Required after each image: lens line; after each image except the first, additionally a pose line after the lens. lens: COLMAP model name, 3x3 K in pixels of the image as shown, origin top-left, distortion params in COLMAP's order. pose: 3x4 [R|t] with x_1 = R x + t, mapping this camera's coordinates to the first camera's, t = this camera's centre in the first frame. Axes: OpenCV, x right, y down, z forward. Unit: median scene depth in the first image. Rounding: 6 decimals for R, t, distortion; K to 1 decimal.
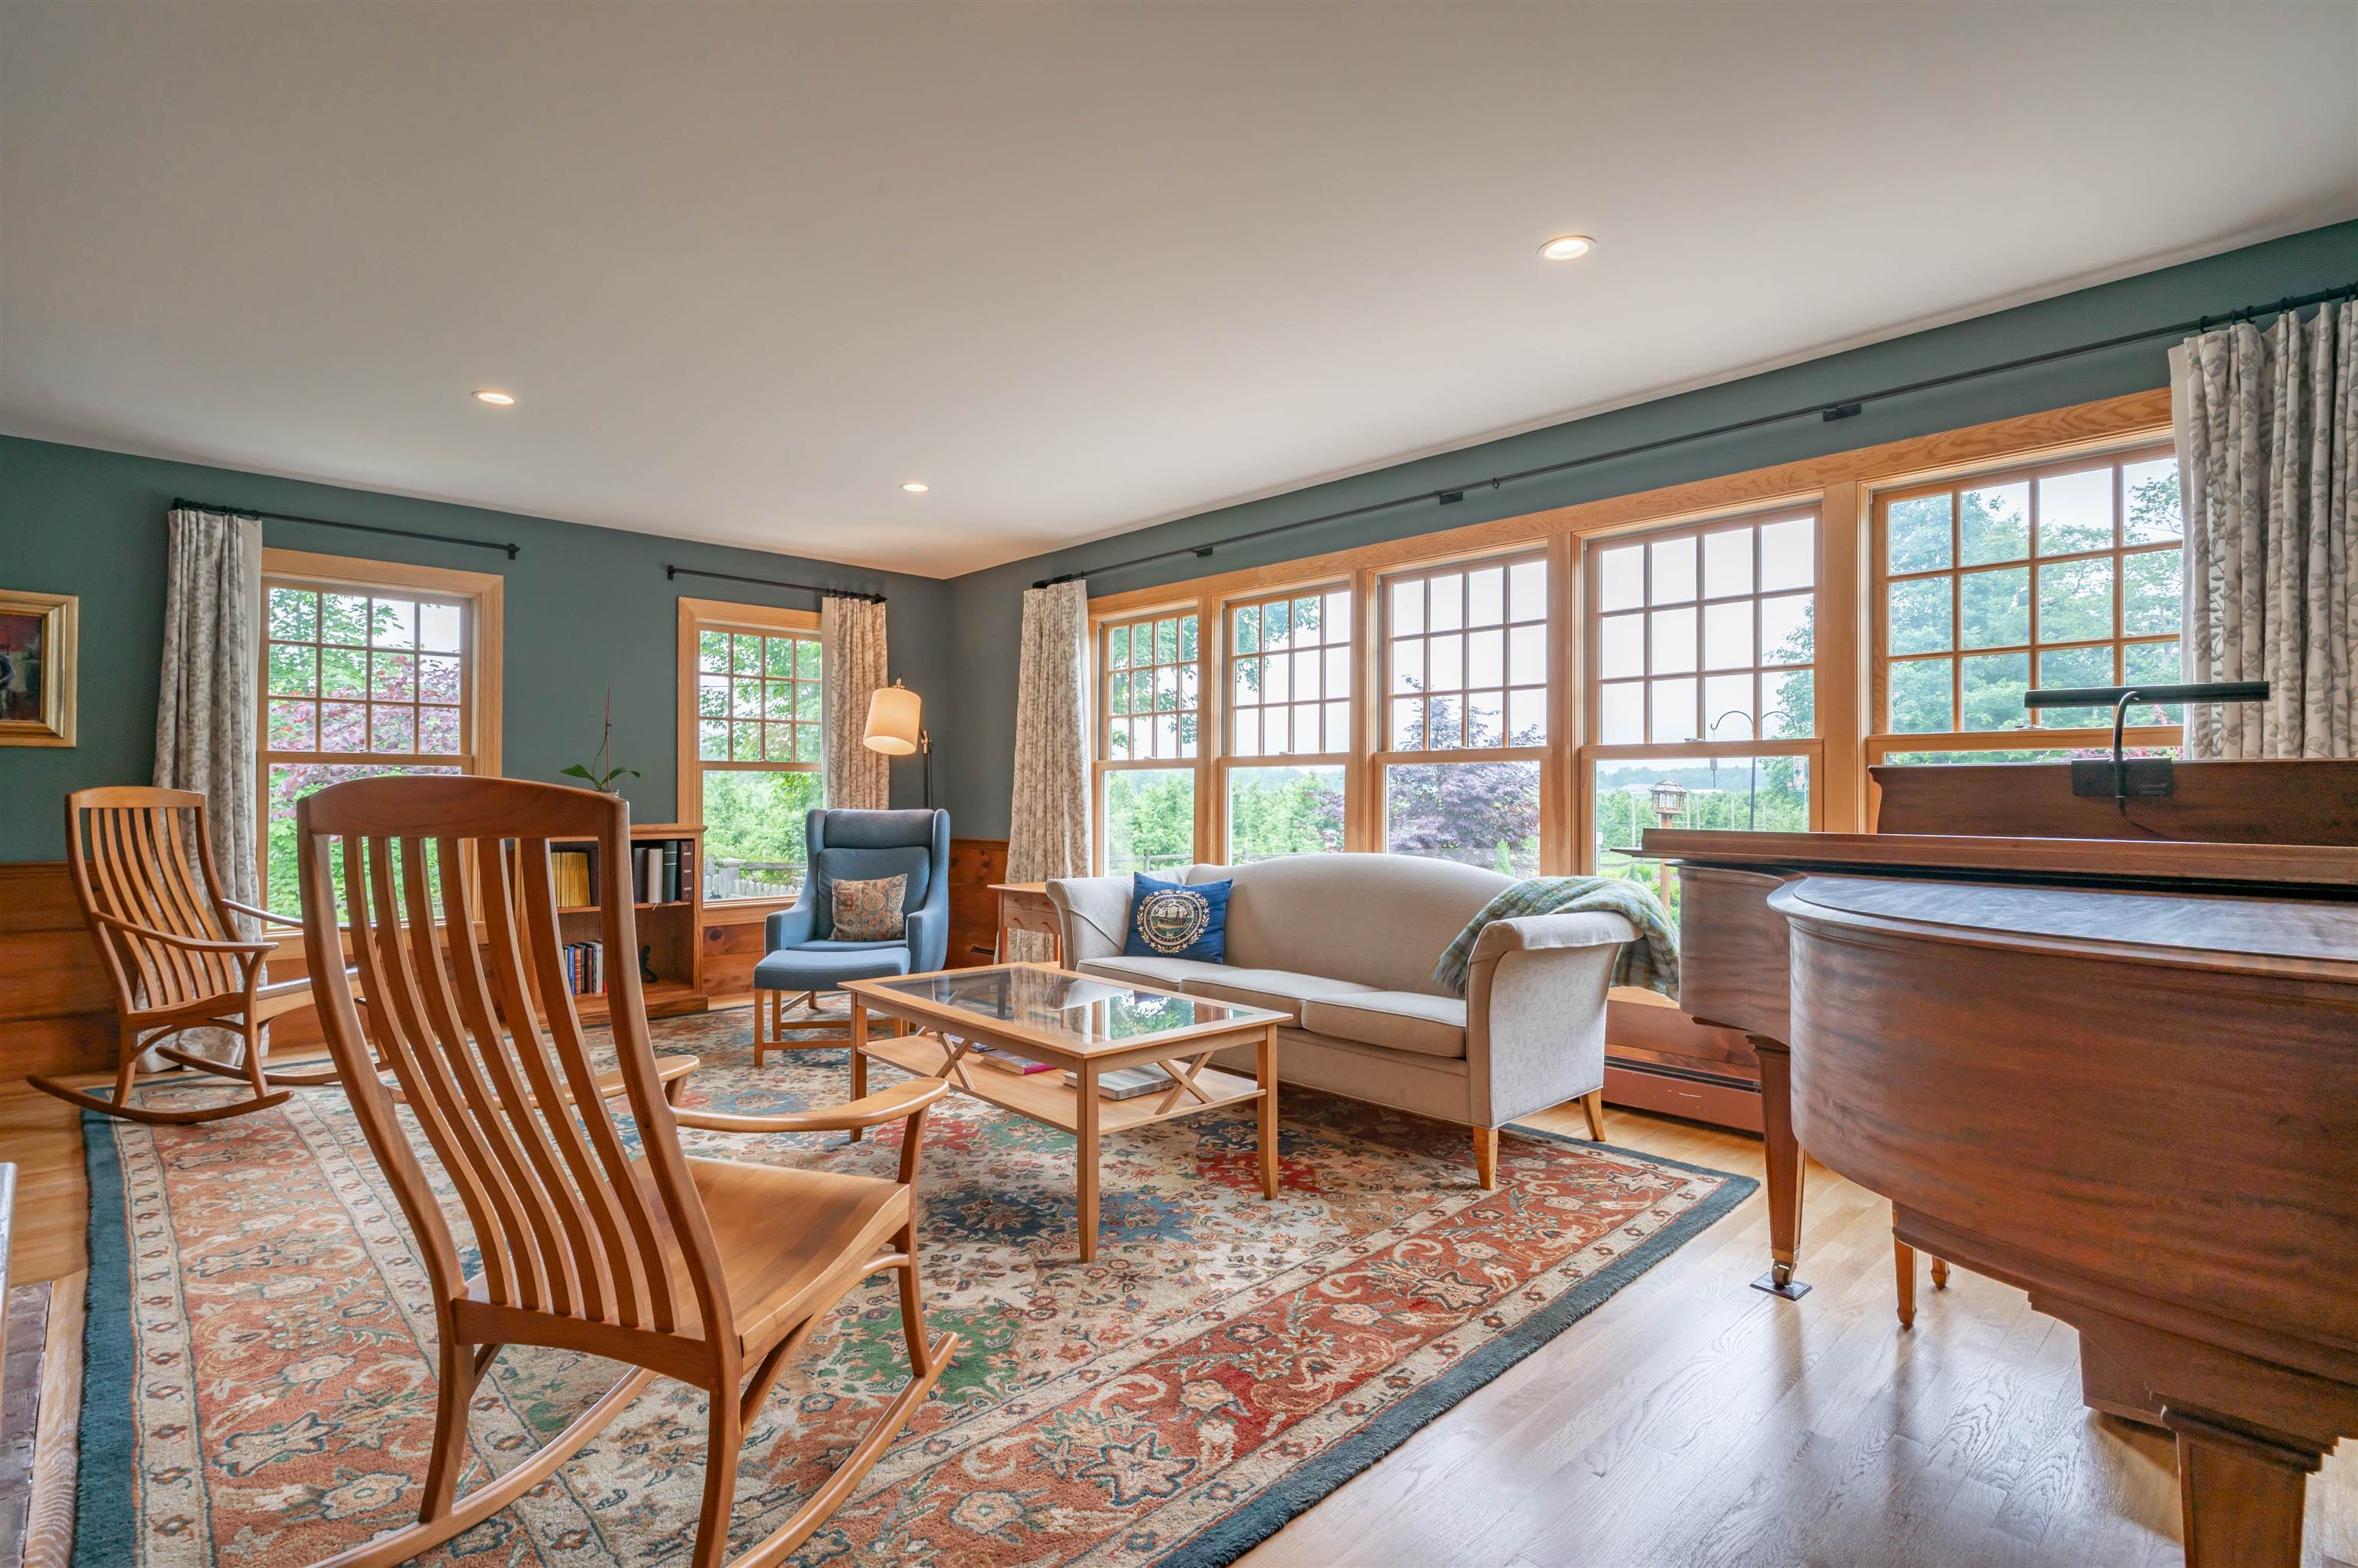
lens RADIAL K [[1136.6, 0, 1169.9], [0, 1136.6, 771.4], [0, 0, 1]] dist [0.000068, 0.000445]
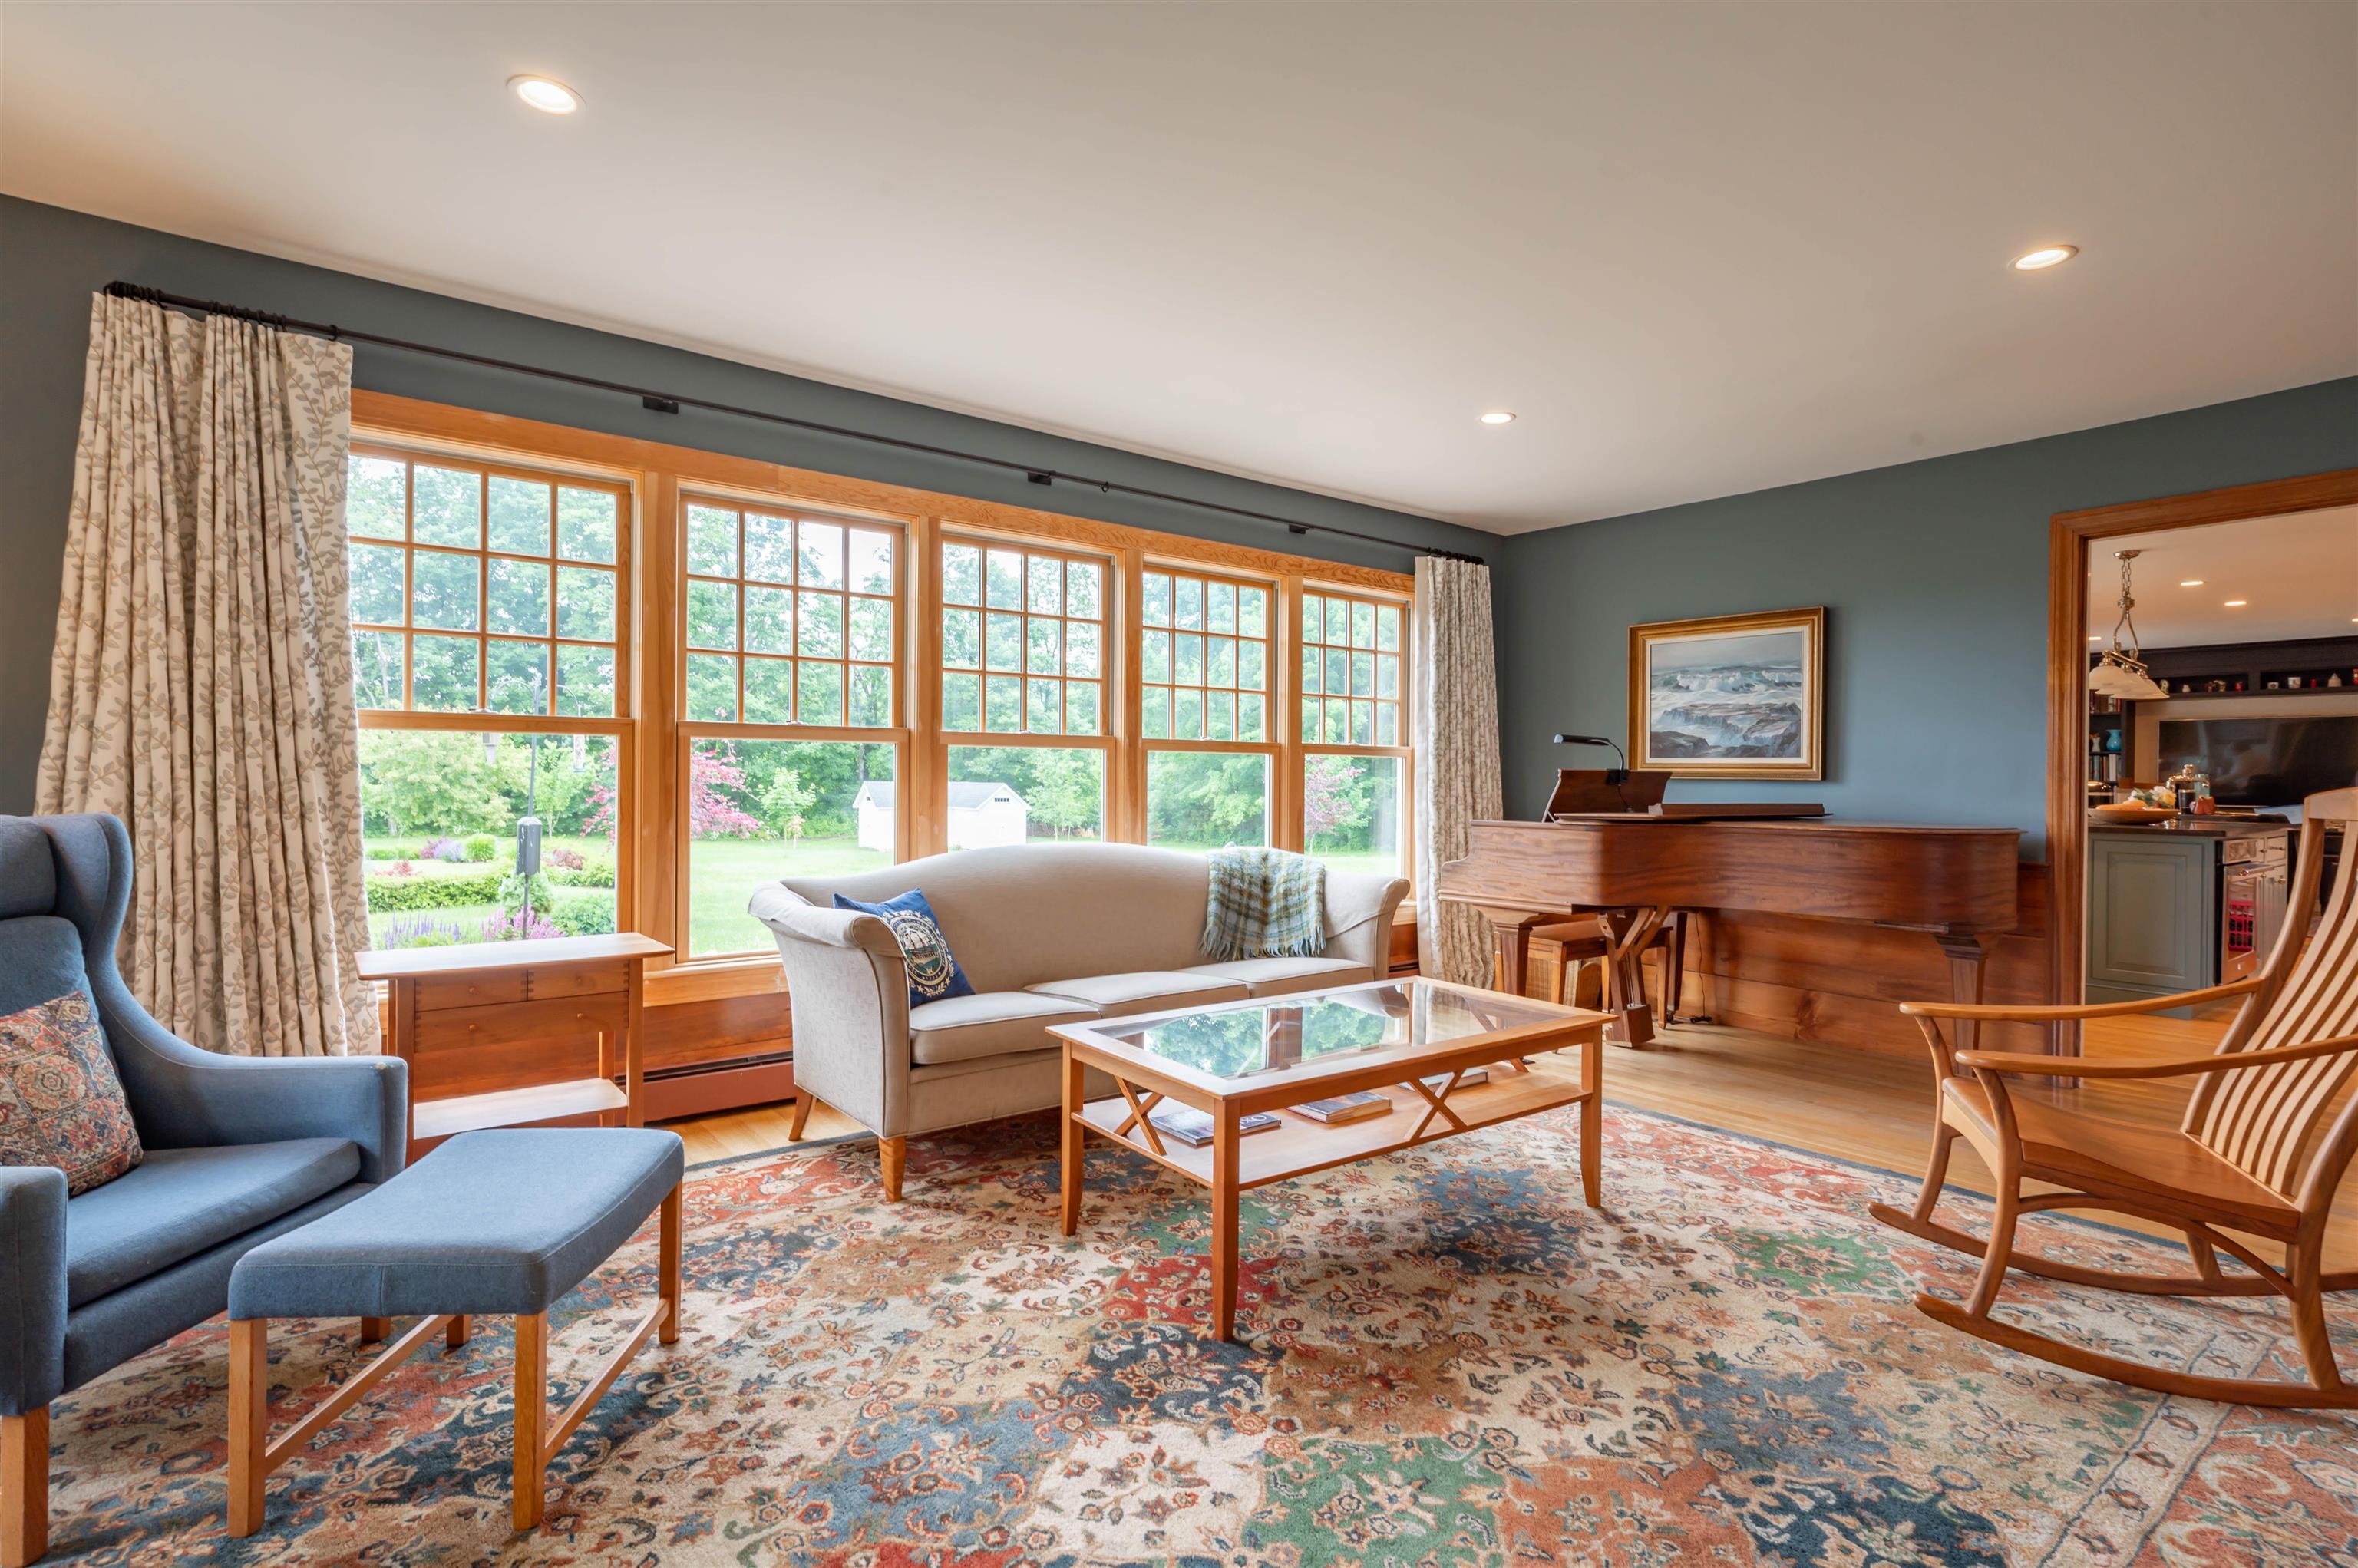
lens RADIAL K [[1144.2, 0, 1180.9], [0, 1144.2, 767.1], [0, 0, 1]] dist [0.003672, 0.000210]
pose [[0.084248, 0.010065, 0.996394, -0.721596], [-0.027314, 0.999597, -0.007788, 0.013916], [-0.996070, -0.026560, 0.084489, 0.778335]]
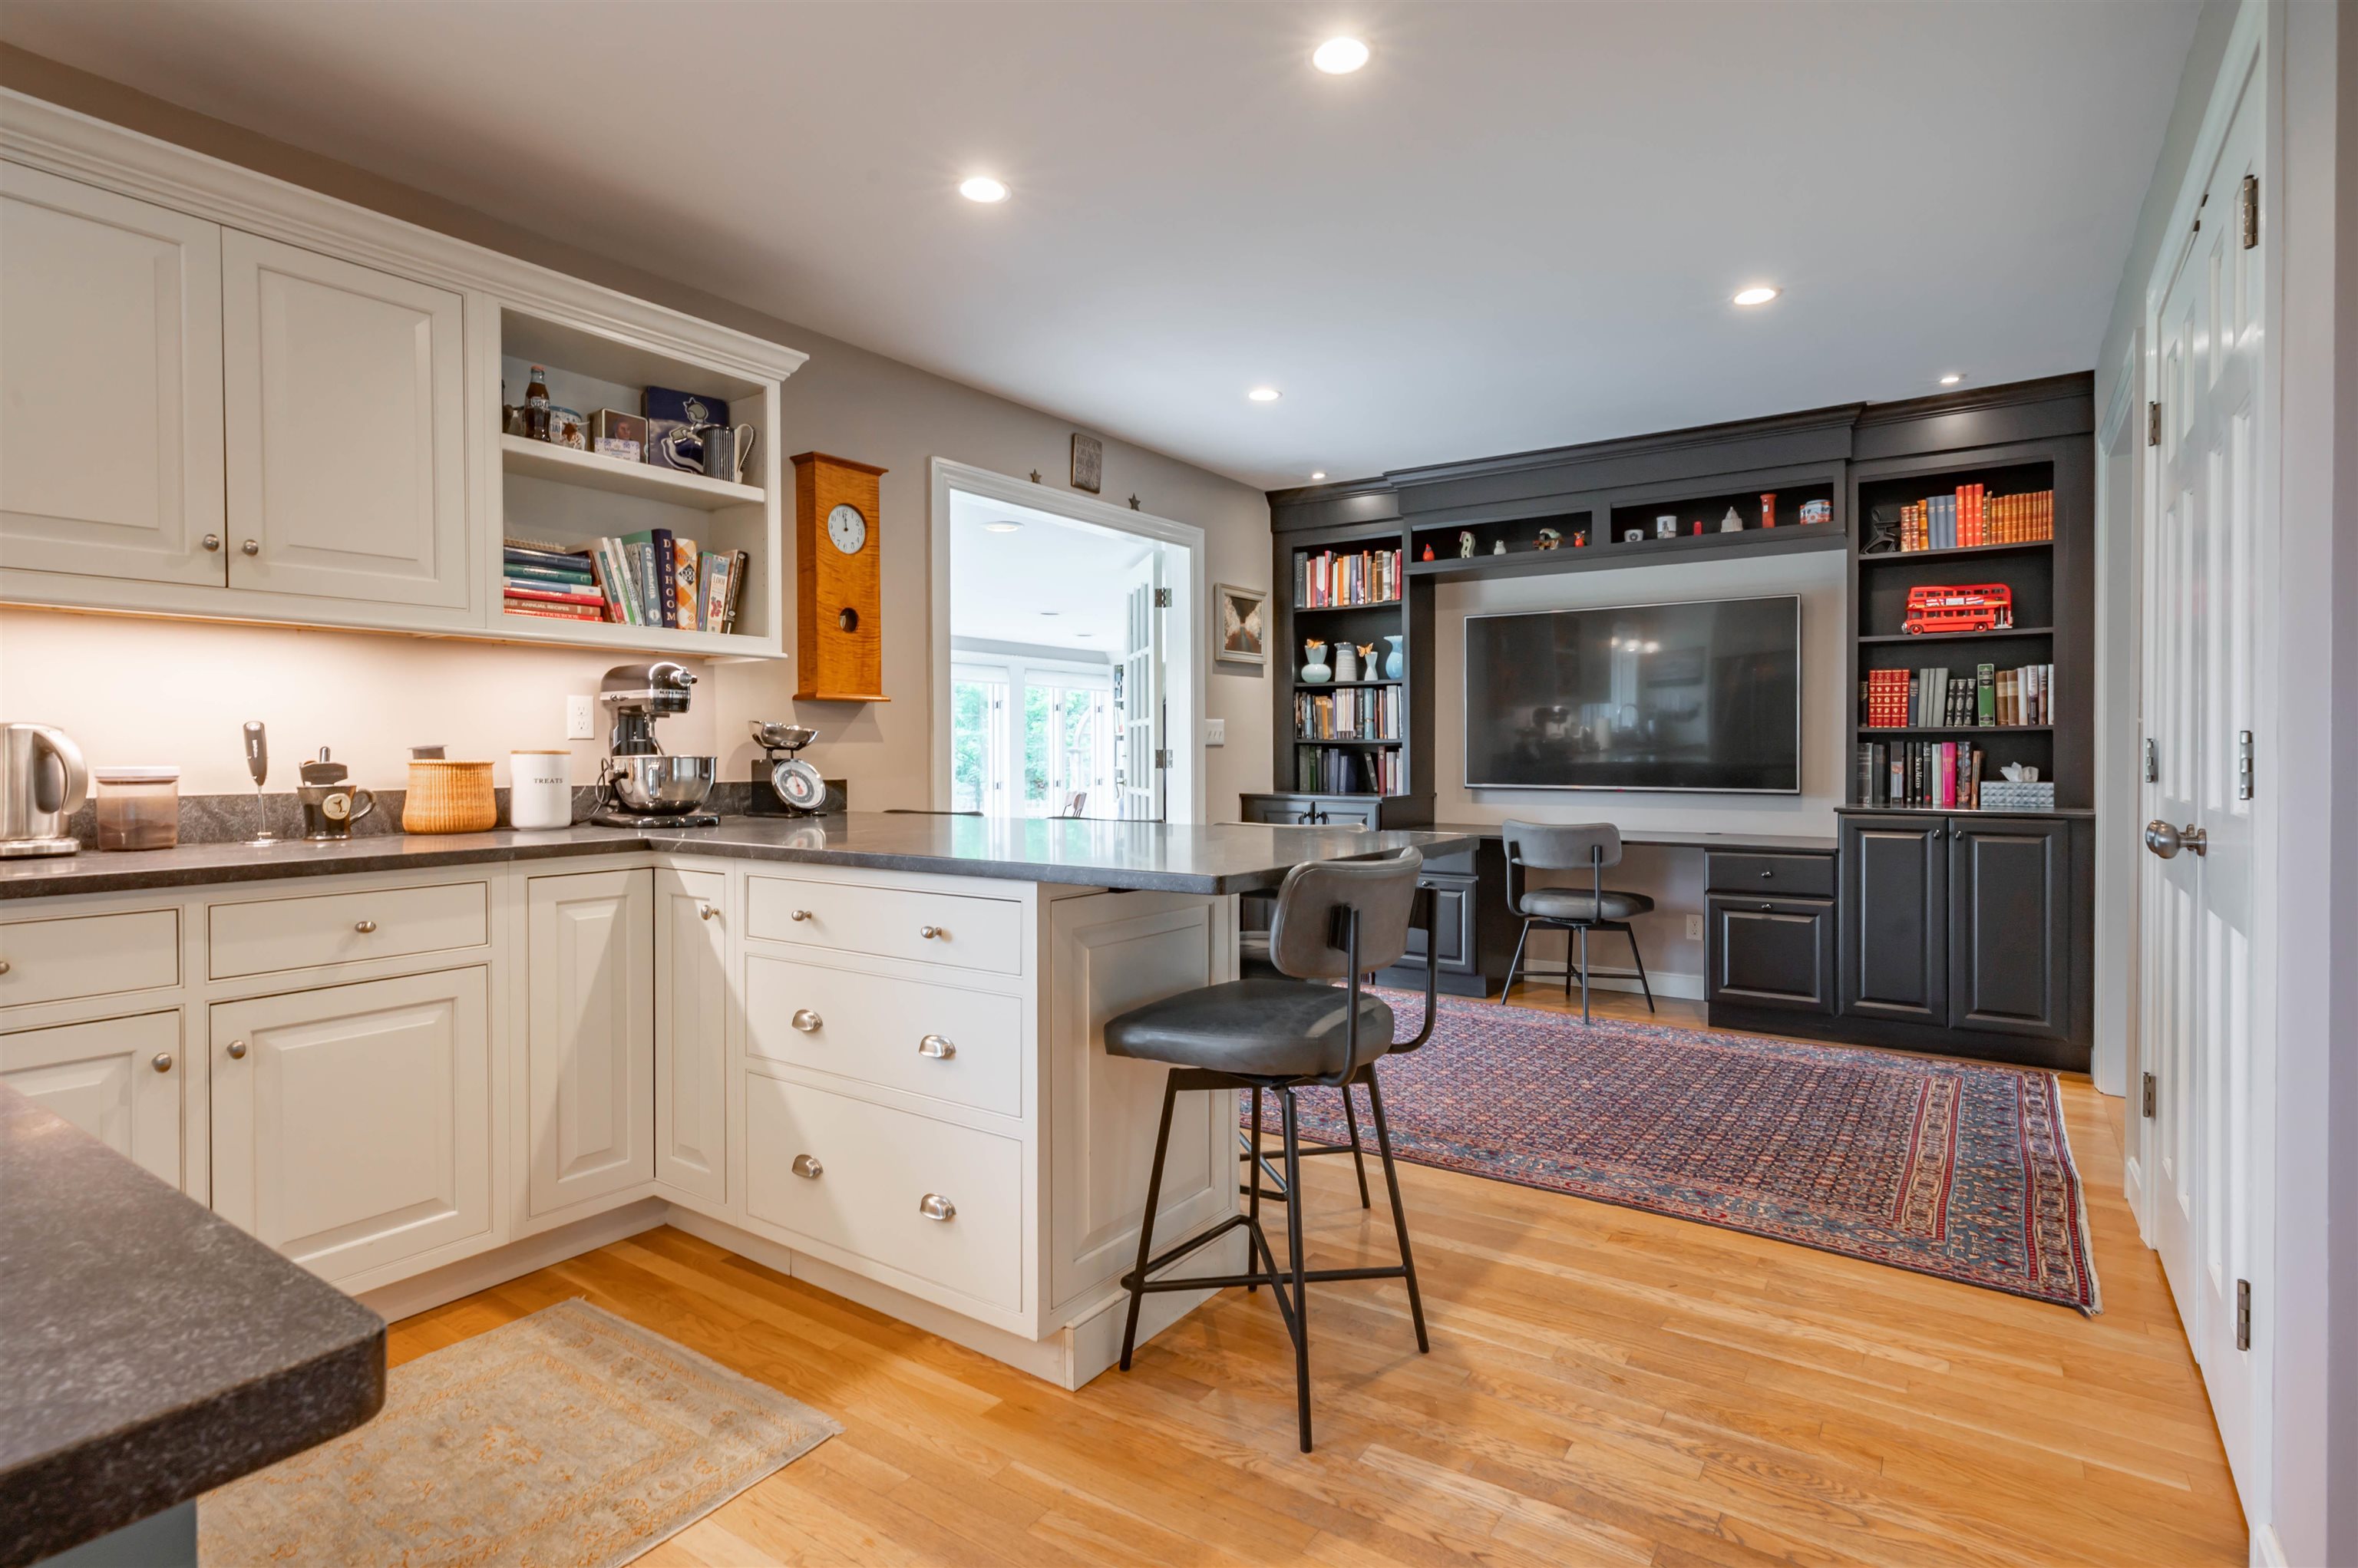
lens RADIAL K [[1144.2, 0, 1180.9], [0, 1144.2, 767.1], [0, 0, 1]] dist [0.003672, 0.000210]
pose [[-0.208897, -0.015429, 0.977816, 0.755876], [-0.022037, 0.999696, 0.011067, -0.007531], [-0.977689, -0.019236, -0.209173, -0.544347]]
